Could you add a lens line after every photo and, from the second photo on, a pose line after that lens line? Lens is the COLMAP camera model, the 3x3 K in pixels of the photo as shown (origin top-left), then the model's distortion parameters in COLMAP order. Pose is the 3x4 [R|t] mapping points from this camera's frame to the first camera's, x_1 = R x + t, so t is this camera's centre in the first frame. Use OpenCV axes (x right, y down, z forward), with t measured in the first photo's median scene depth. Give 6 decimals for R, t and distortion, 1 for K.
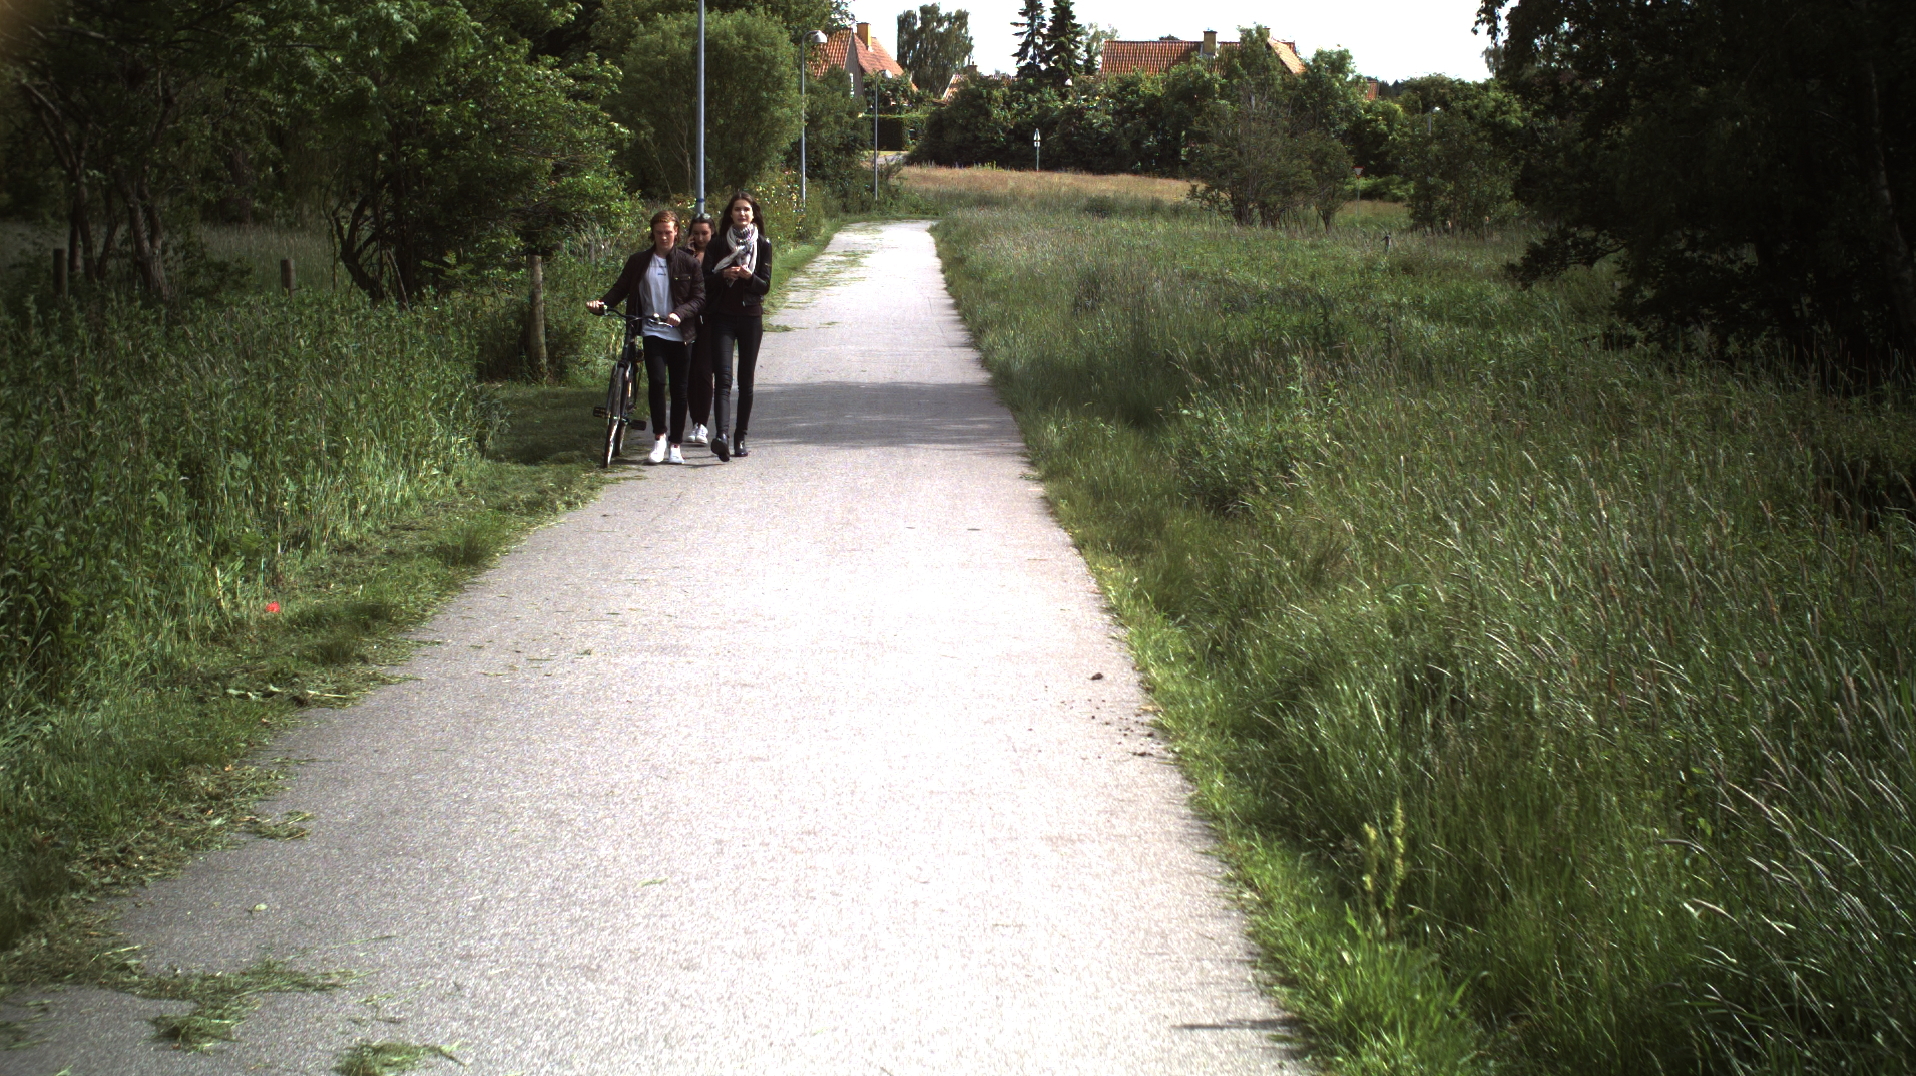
lens RADIAL K [[3428.9, 0, 958.0], [0, 3428.9, 538.0], [0, 0, 1]] dist [-0.285510, 0.347199]
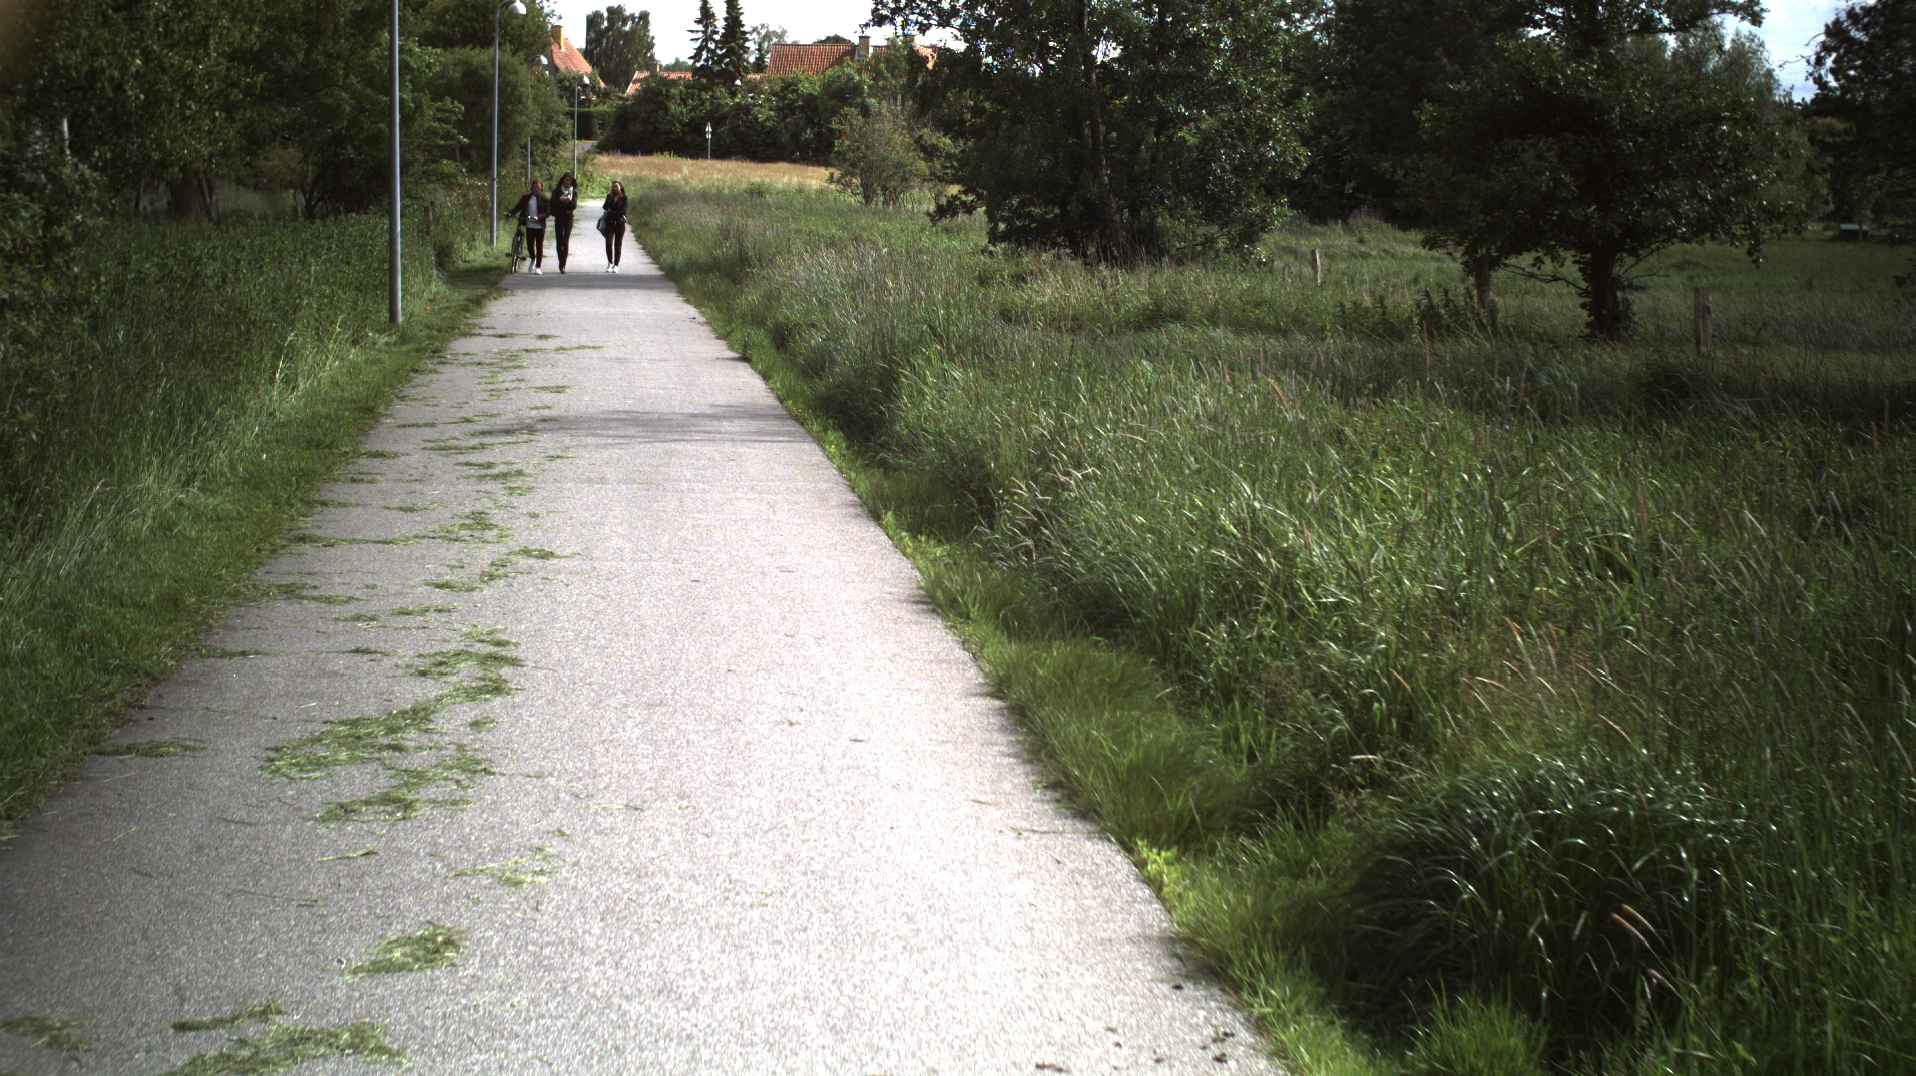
lens RADIAL K [[3428.9, 0, 958.0], [0, 3428.9, 538.0], [0, 0, 1]] dist [-0.285510, 0.347199]
pose [[0.995581, 0.003420, 0.093844, -0.001658], [-0.003796, 0.999985, 0.003829, 0.024736], [-0.093829, -0.004169, 0.995580, -0.241704]]
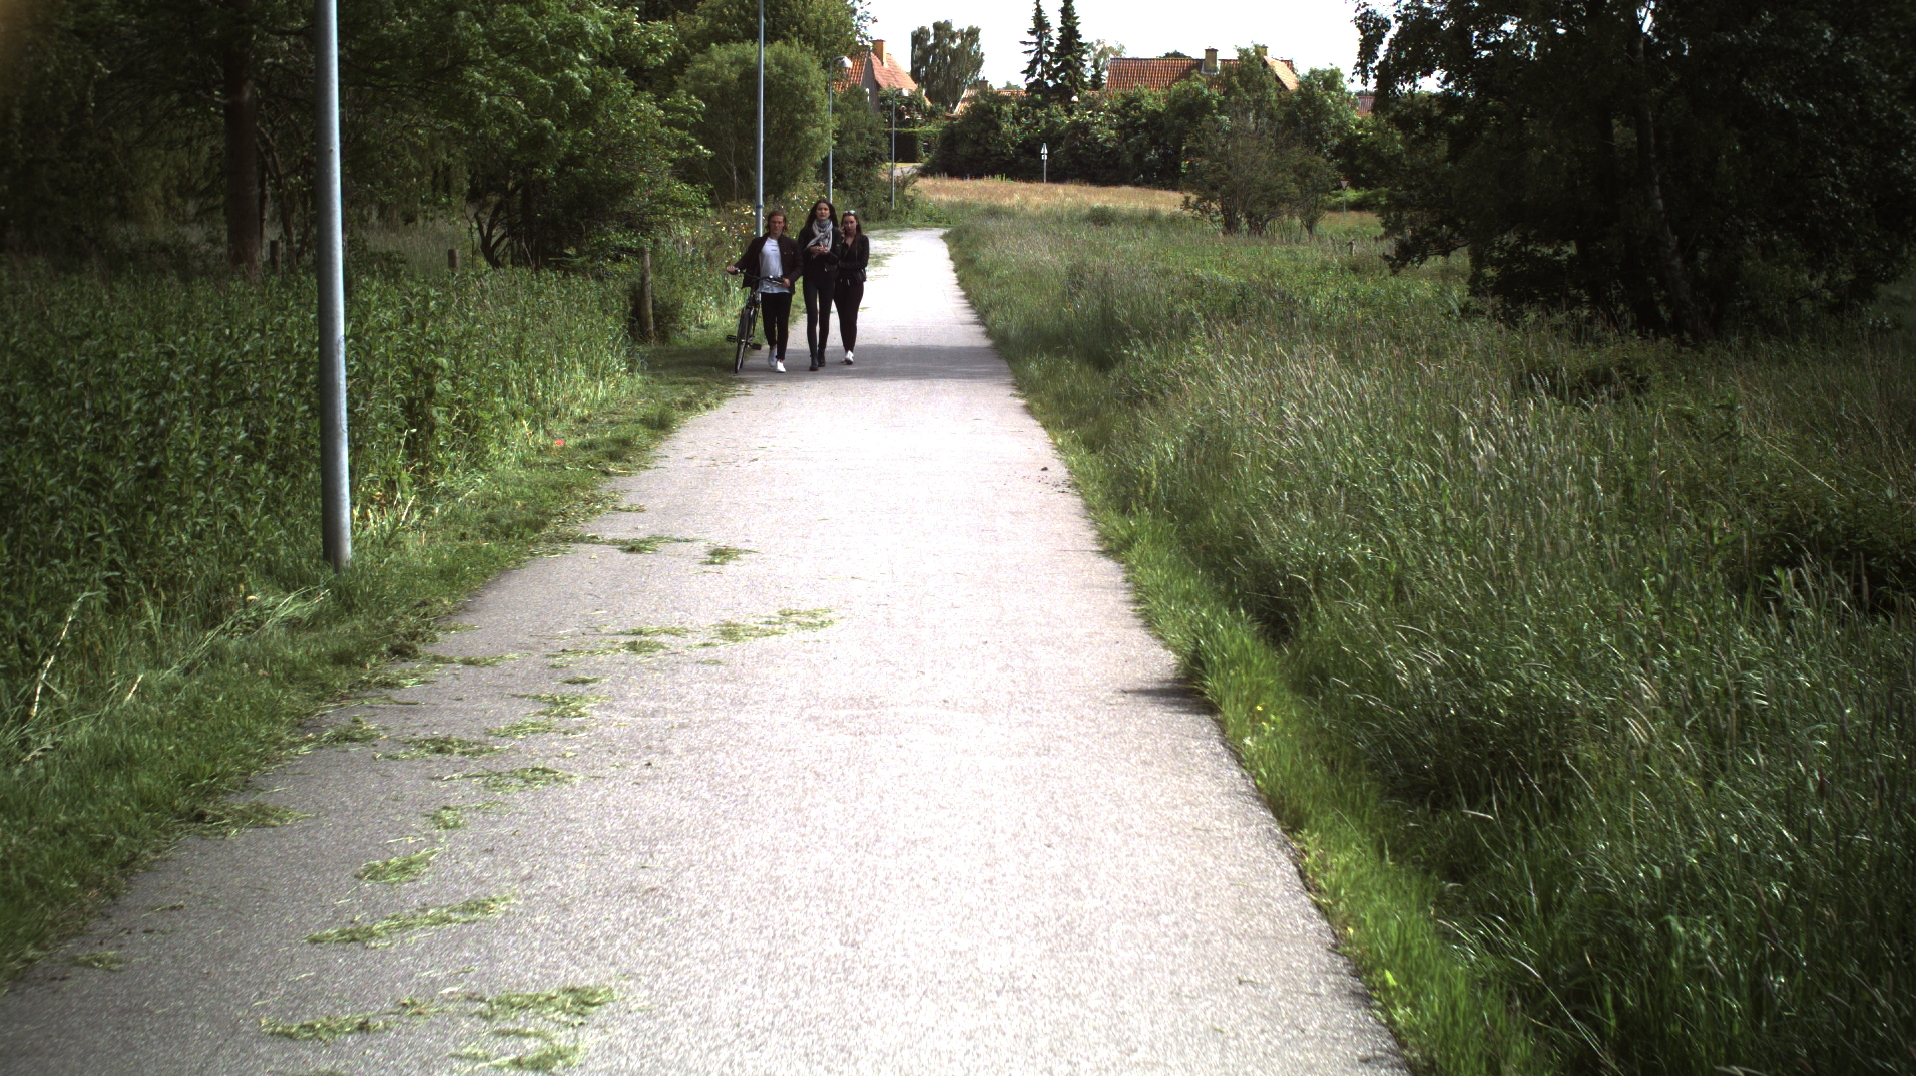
lens RADIAL K [[3428.9, 0, 958.0], [0, 3428.9, 538.0], [0, 0, 1]] dist [-0.285510, 0.347199]
pose [[0.999990, 0.003326, -0.003032, 0.000115], [-0.003336, 0.999989, -0.003172, 0.008429], [0.003021, 0.003182, 0.999990, -0.080434]]
